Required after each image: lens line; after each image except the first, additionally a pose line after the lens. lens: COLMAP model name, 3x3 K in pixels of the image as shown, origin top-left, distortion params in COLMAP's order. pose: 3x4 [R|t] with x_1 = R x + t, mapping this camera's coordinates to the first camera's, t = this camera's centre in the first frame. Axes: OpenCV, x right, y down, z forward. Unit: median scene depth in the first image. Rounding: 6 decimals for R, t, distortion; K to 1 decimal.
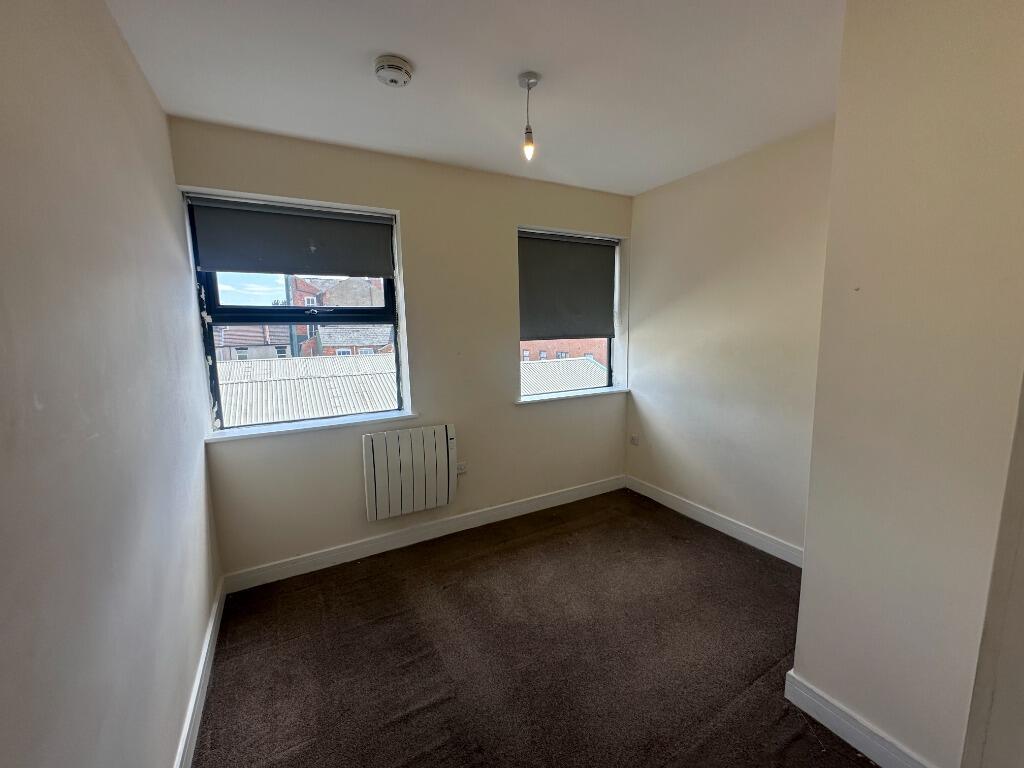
lens RADIAL K [[411.3, 0, 512.0], [0, 411.3, 384.0], [0, 0, 1]] dist [-0.000048, 0.000119]
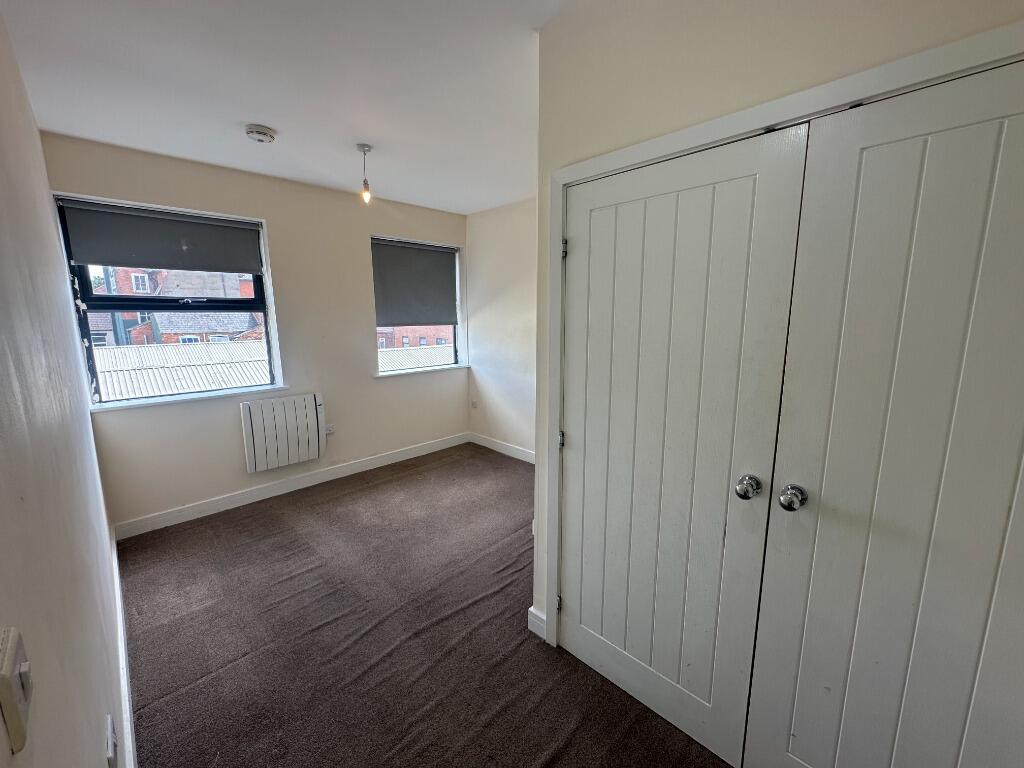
lens RADIAL K [[411.3, 0, 512.0], [0, 411.3, 384.0], [0, 0, 1]] dist [-0.000048, 0.000119]
pose [[0.961060, -0.032976, 0.274366, 0.075550], [0.024427, 0.999105, 0.034520, 0.040360], [-0.275259, -0.026474, 0.961006, -0.370208]]
